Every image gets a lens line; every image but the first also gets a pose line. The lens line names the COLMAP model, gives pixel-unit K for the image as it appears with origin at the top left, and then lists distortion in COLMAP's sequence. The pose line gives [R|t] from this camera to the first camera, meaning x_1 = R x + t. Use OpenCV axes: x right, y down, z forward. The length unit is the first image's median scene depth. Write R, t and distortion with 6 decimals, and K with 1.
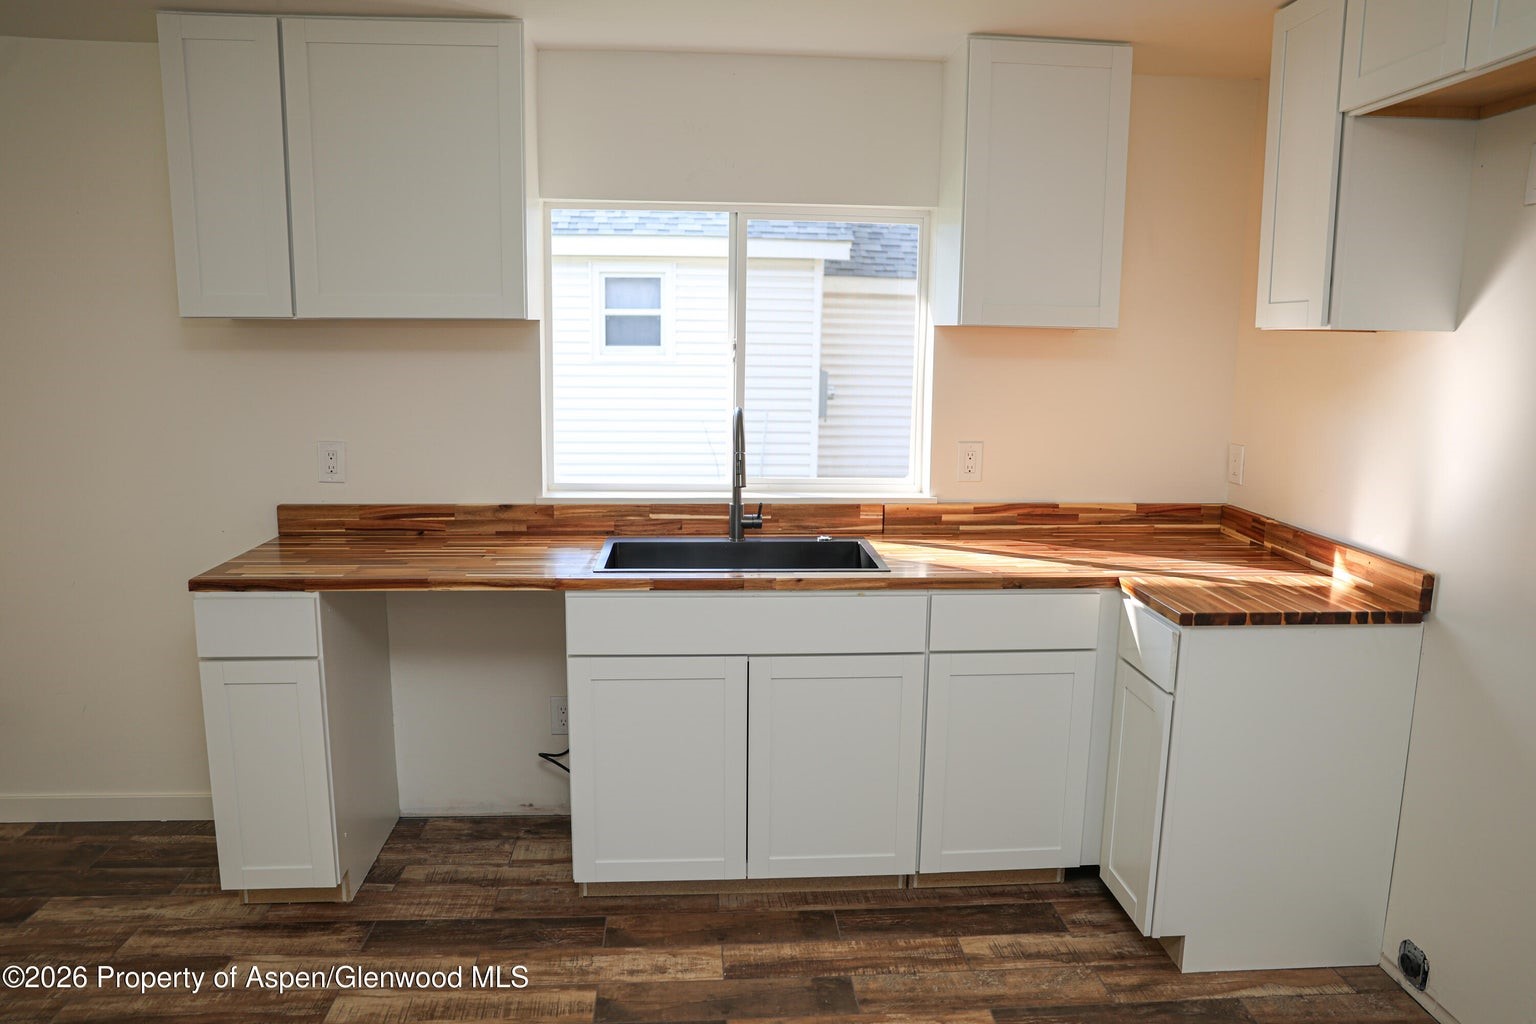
lens RADIAL K [[1042.4, 0, 768.0], [0, 1042.4, 512.0], [0, 0, 1]] dist [-0.117858, 0.087735]
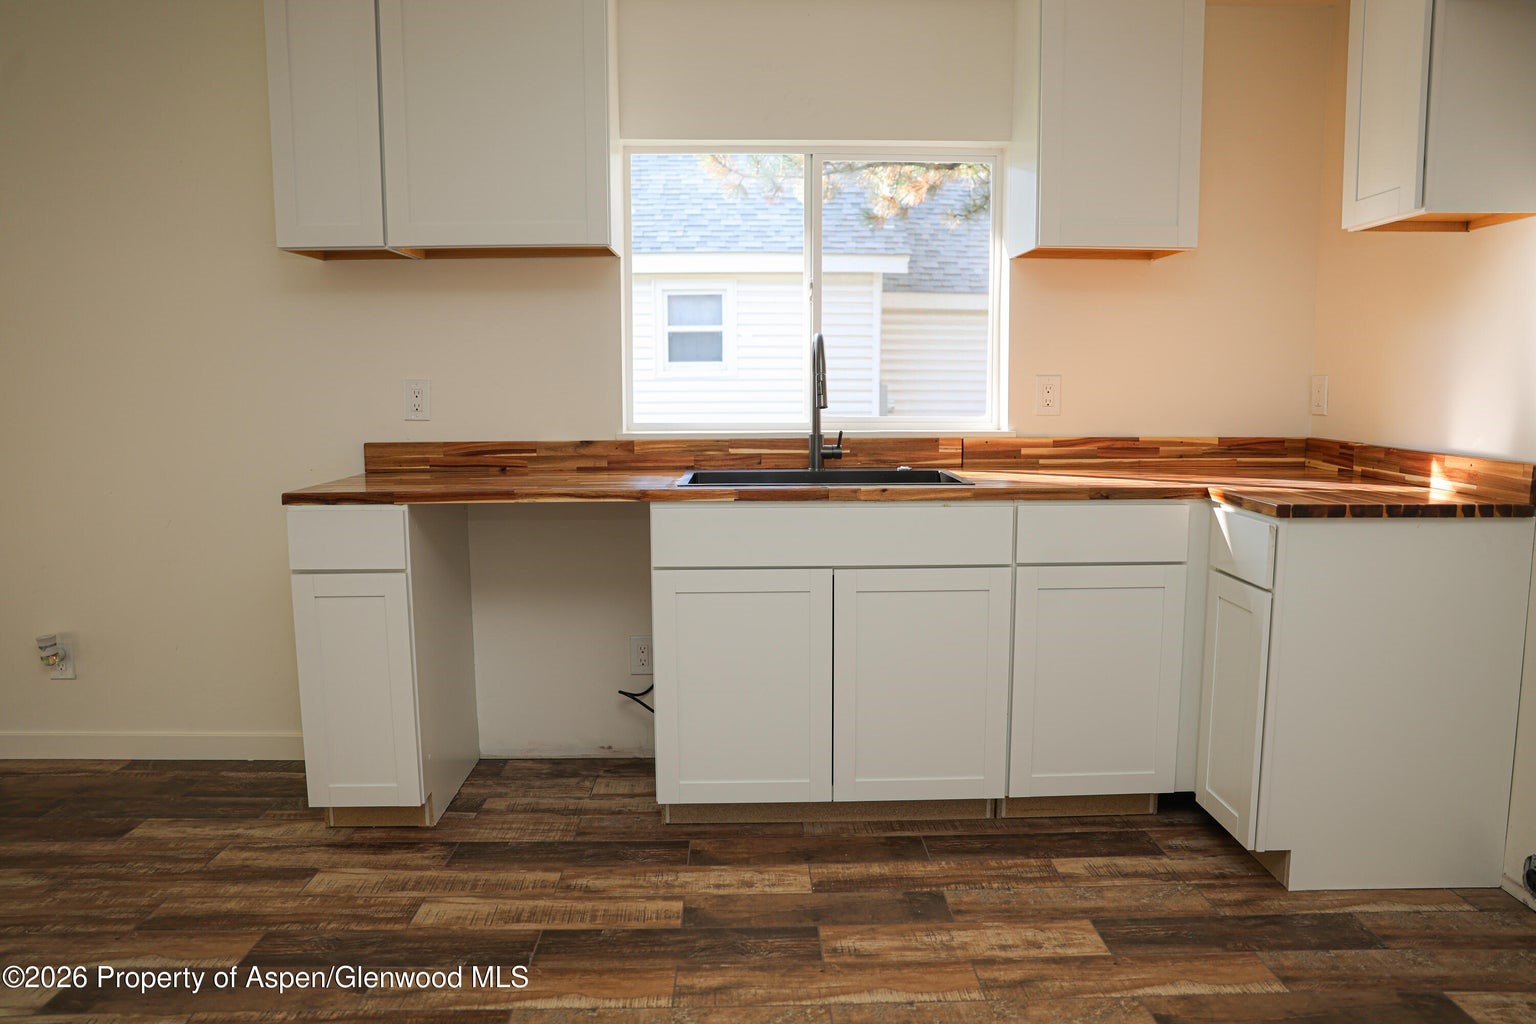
lens RADIAL K [[1031.1, 0, 768.0], [0, 1031.1, 512.0], [0, 0, 1]] dist [-0.119013, 0.087716]
pose [[0.998505, -0.010473, -0.053640, -0.026771], [0.008325, 0.999160, -0.040113, 0.118729], [0.054015, 0.039607, 0.997754, 0.012878]]
